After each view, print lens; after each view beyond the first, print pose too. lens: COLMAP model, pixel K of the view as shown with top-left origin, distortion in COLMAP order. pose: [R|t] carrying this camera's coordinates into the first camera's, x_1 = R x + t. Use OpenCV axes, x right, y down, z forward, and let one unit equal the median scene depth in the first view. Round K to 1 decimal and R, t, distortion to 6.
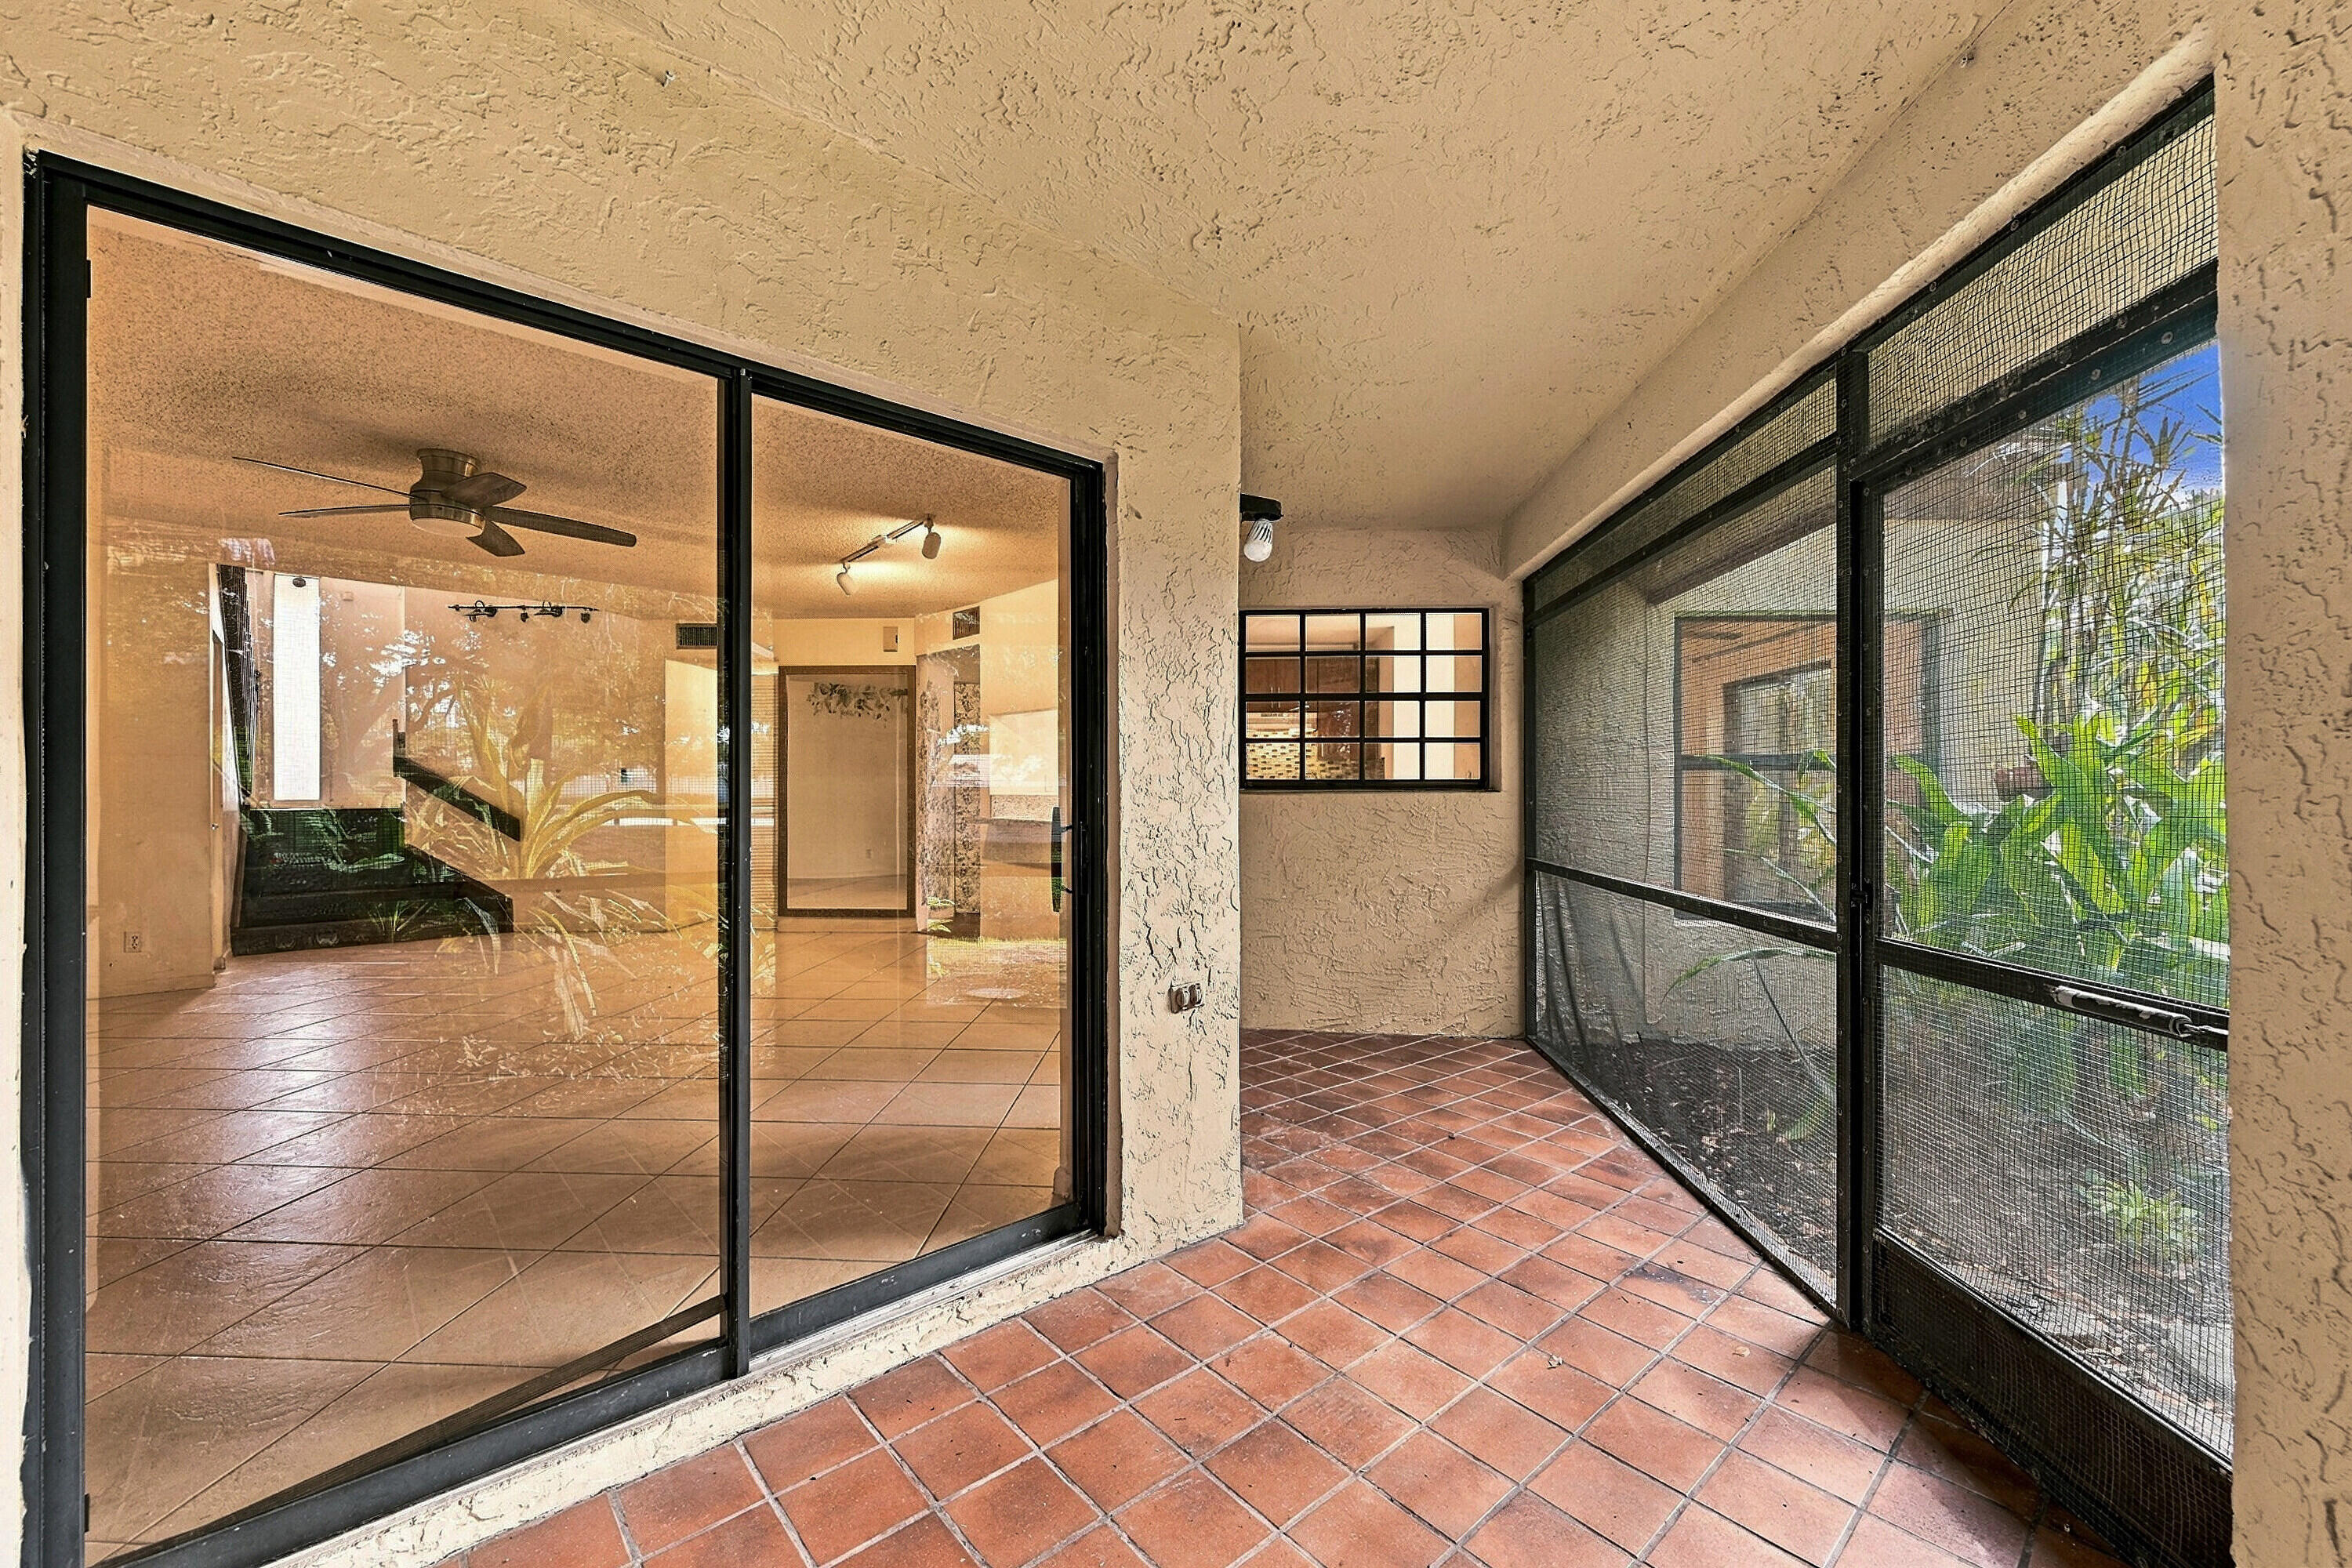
lens RADIAL K [[934.4, 0, 1176.9], [0, 934.4, 788.3], [0, 0, 1]] dist [0.001894, 0.000120]
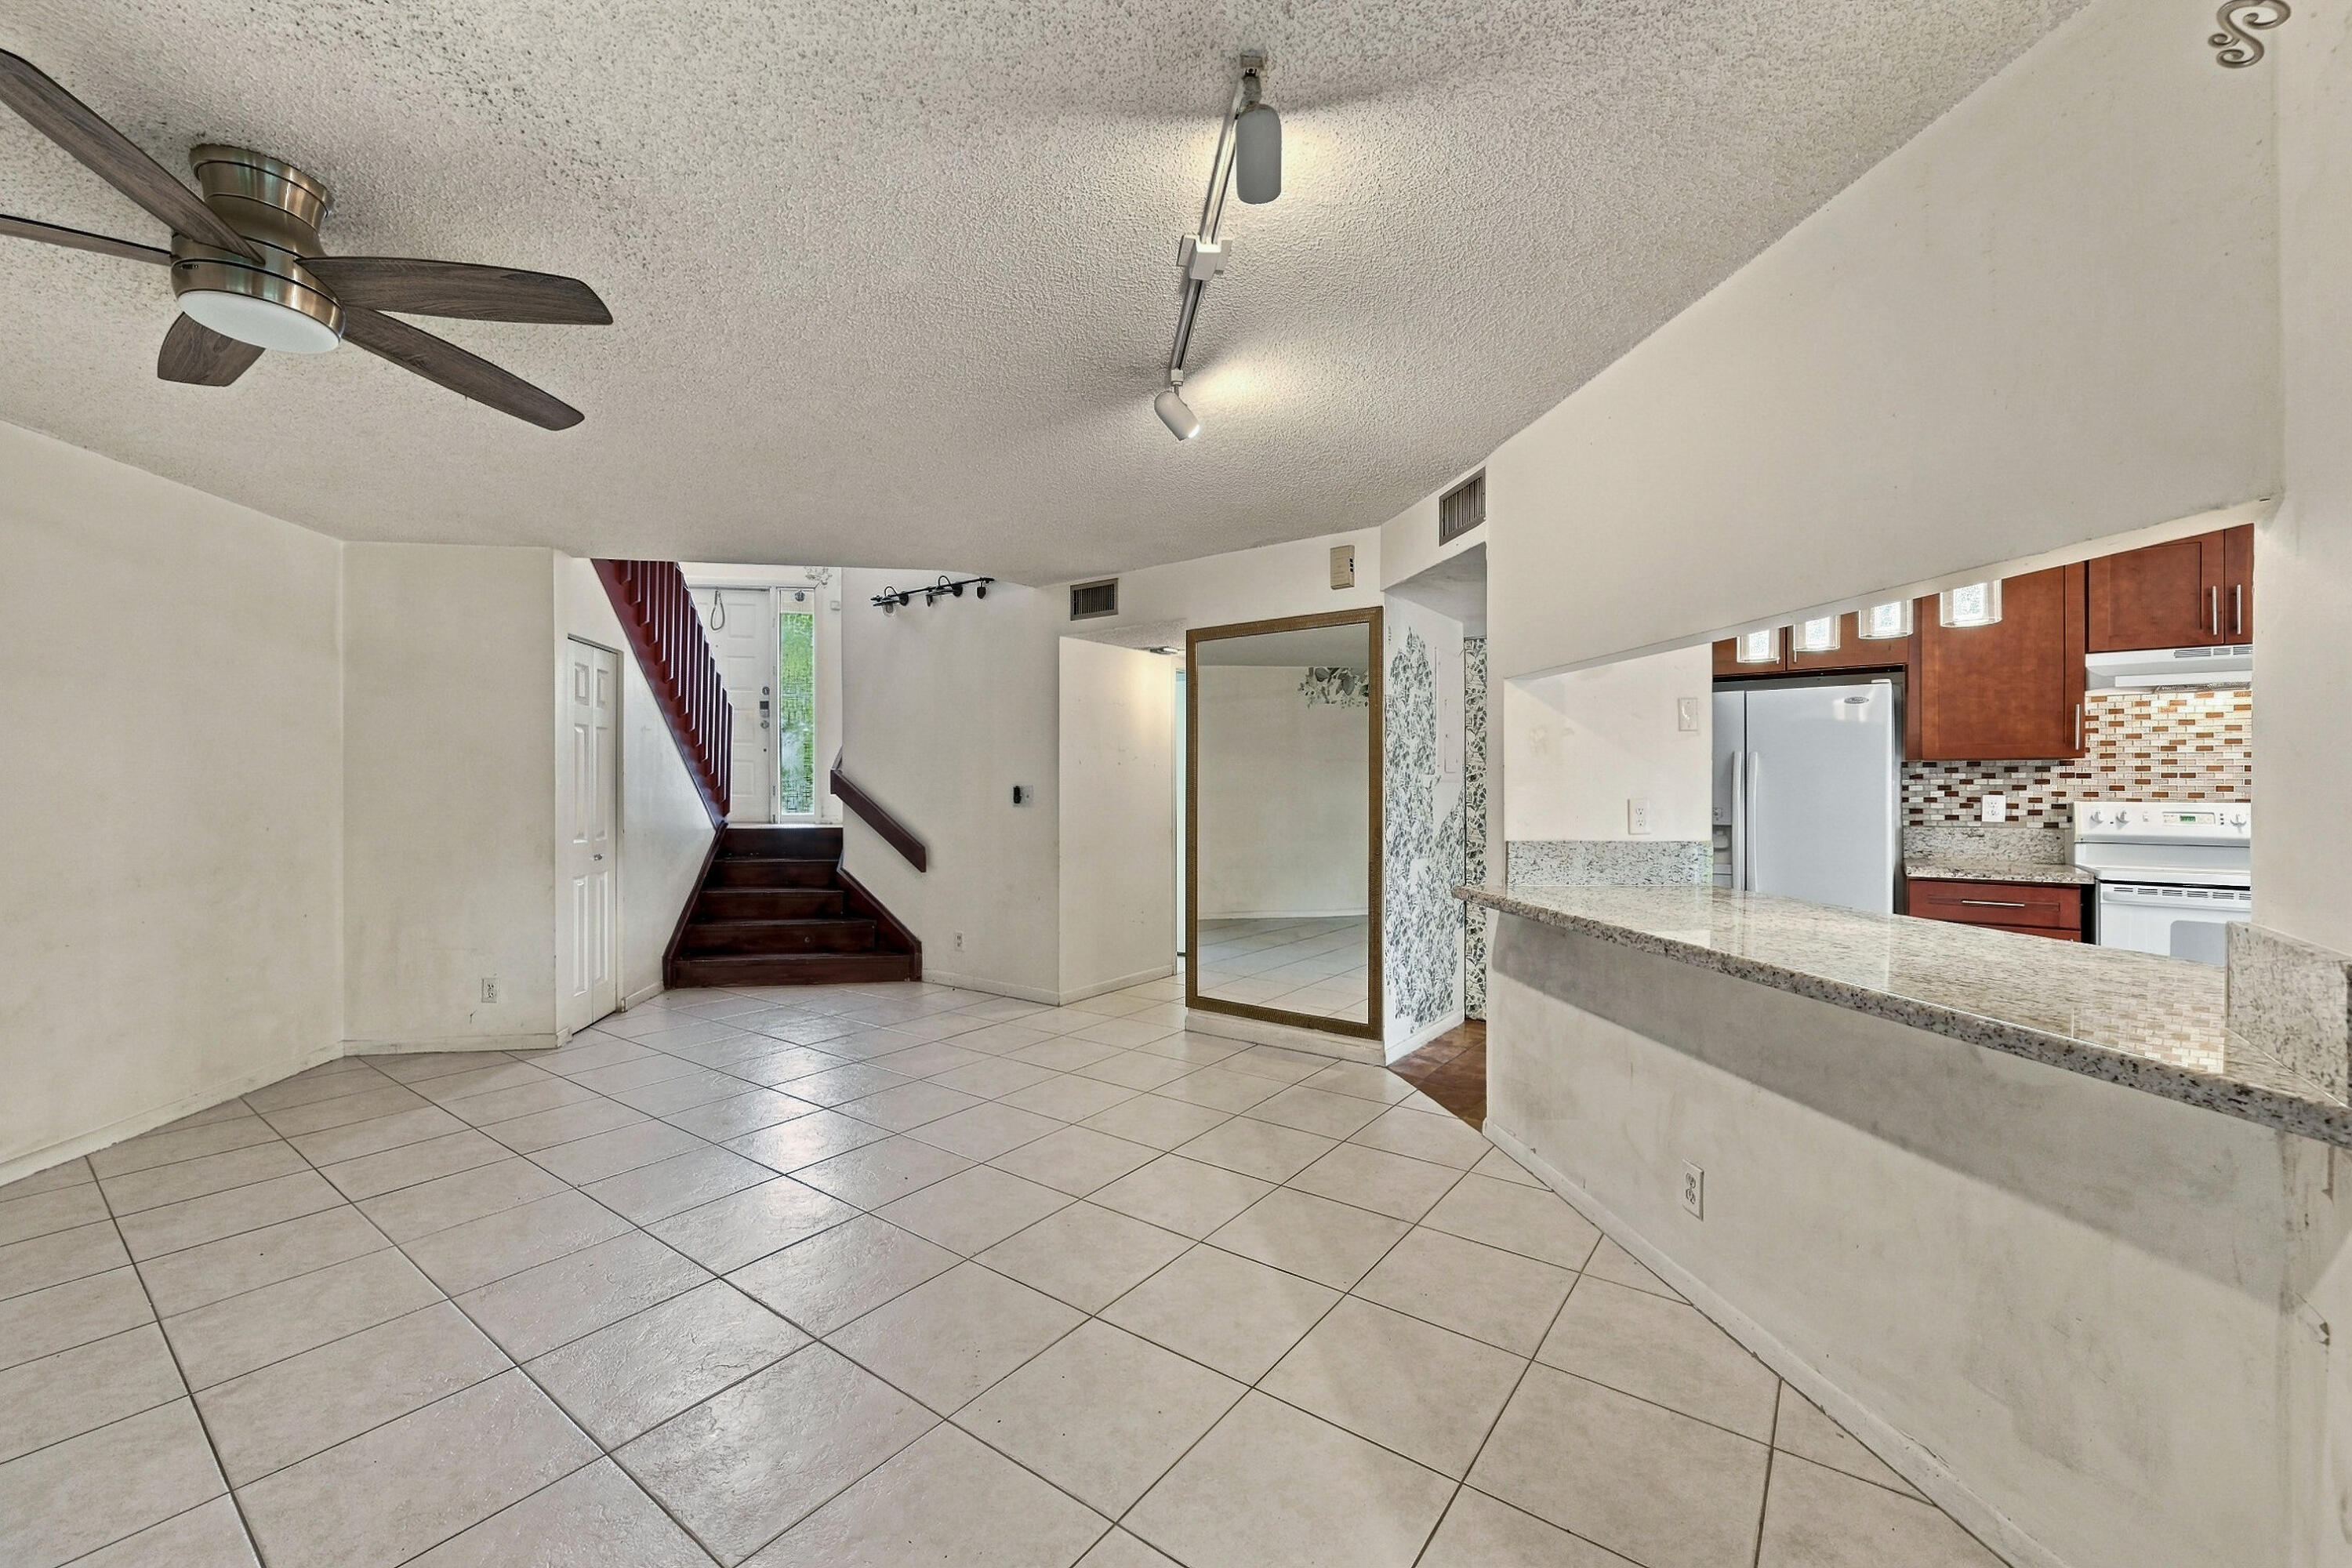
lens RADIAL K [[934.4, 0, 1183.6], [0, 934.4, 789.7], [0, 0, 1]] dist [0.001894, 0.000120]
pose [[0.825046, -0.002391, -0.565060, -0.053930], [-0.000122, 0.999990, -0.004410, -0.014341], [0.565066, 0.003708, 0.825038, 0.451643]]
